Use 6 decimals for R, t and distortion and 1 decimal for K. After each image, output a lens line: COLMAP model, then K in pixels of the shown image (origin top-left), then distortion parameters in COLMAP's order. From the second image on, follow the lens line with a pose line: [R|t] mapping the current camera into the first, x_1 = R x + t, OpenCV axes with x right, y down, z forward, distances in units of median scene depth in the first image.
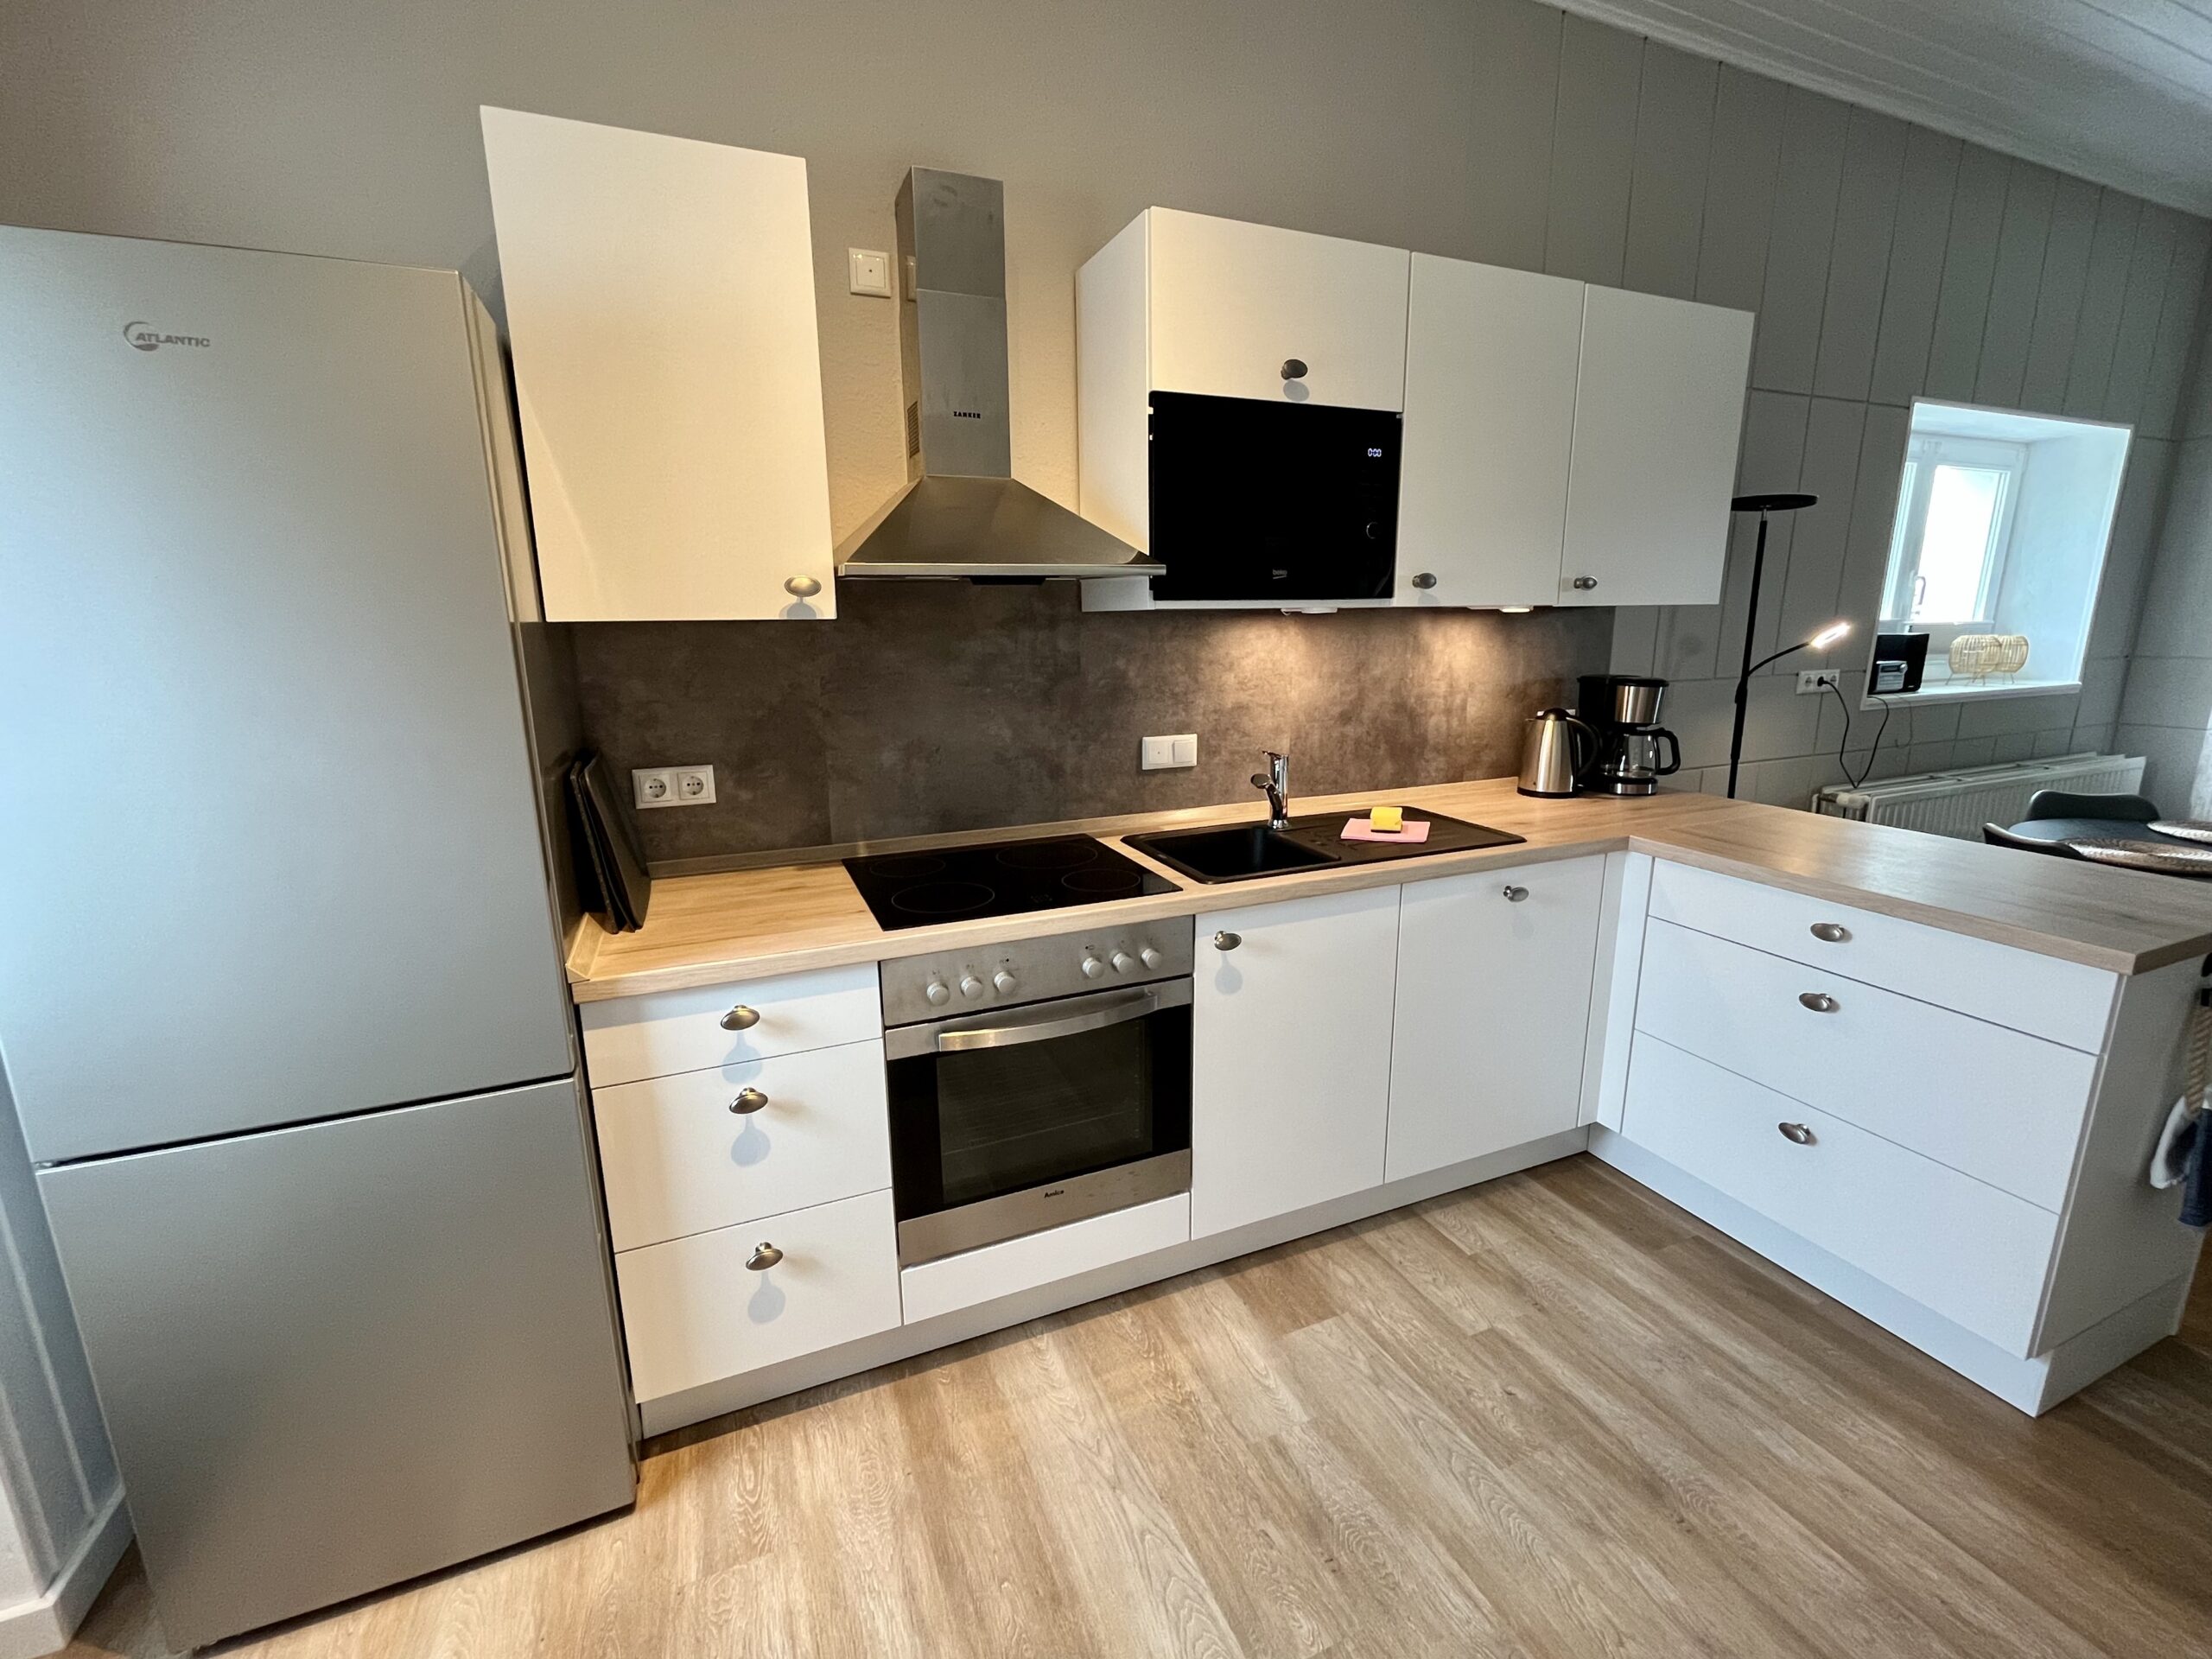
lens RADIAL K [[953.3, 0, 1142.1], [0, 953.3, 822.0], [0, 0, 1]] dist [-0.000720, -0.000009]
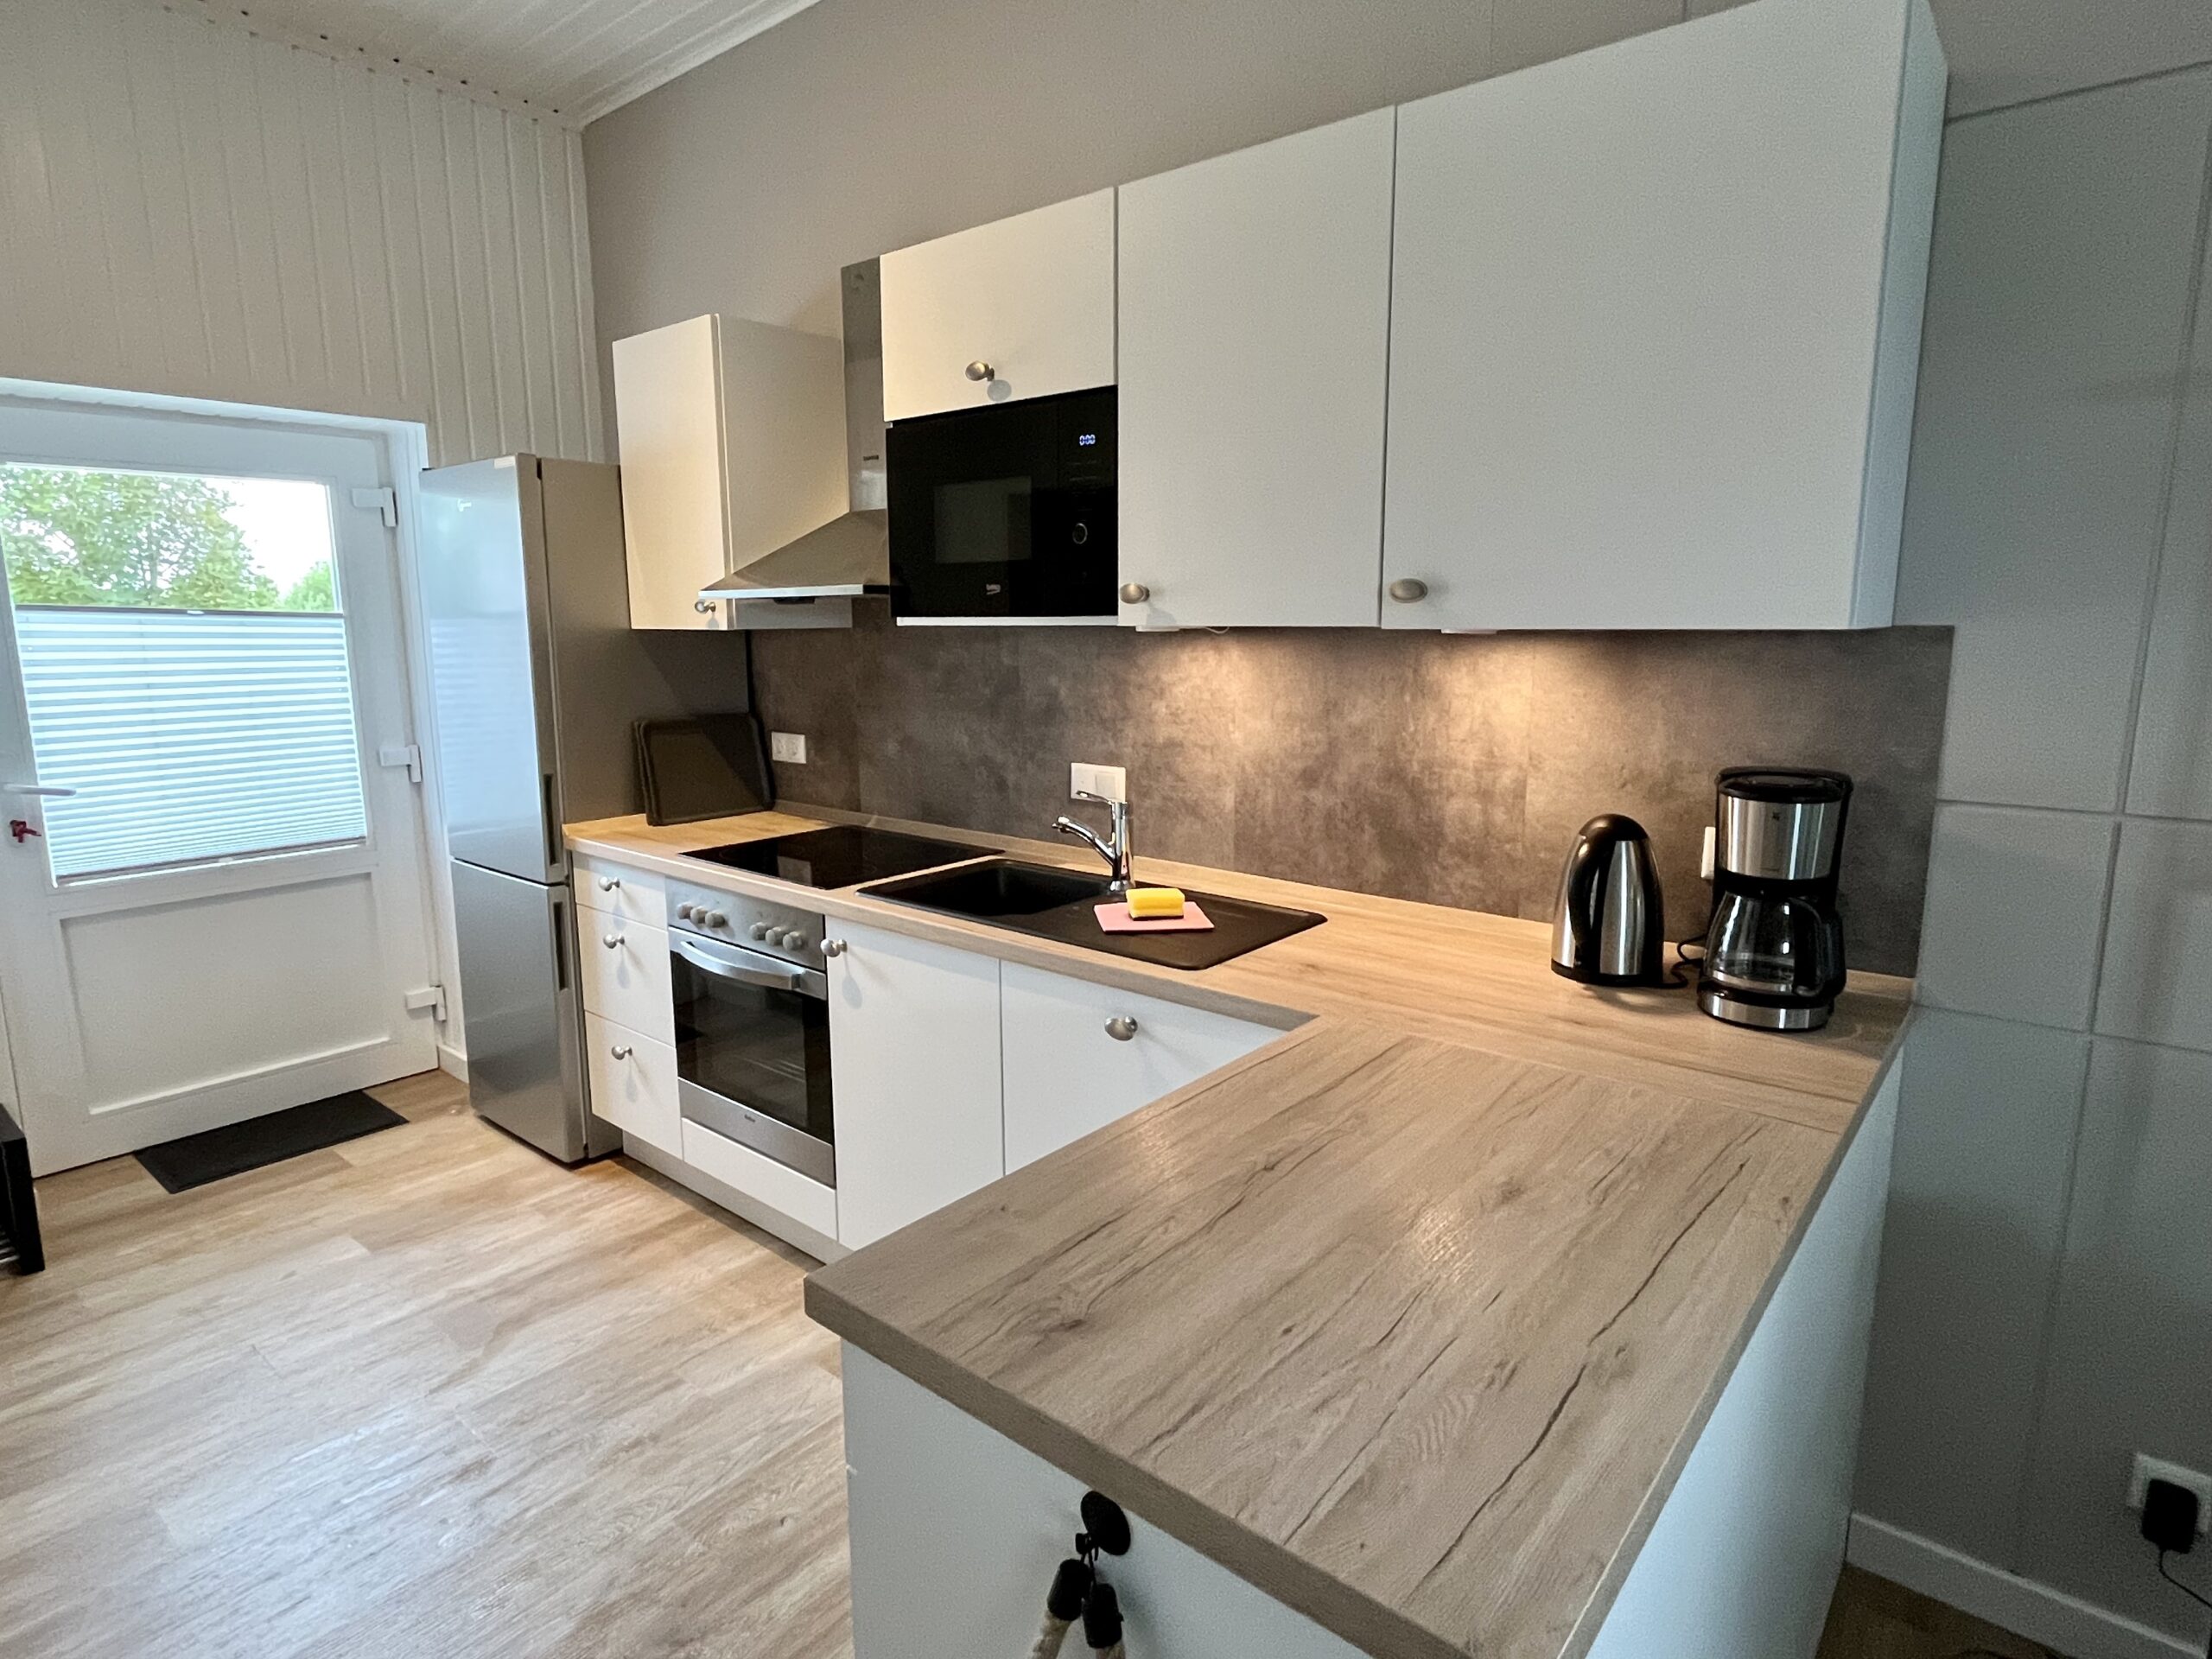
lens RADIAL K [[1256.9, 0, 1106.0], [0, 1256.9, 829.5], [0, 0, 1]] dist [0.000889, 0.000310]
pose [[0.423291, 0.159454, -0.891852, 1.053845], [-0.196822, 0.977065, 0.081273, -0.125663], [0.884356, 0.141134, 0.444966, 0.483263]]
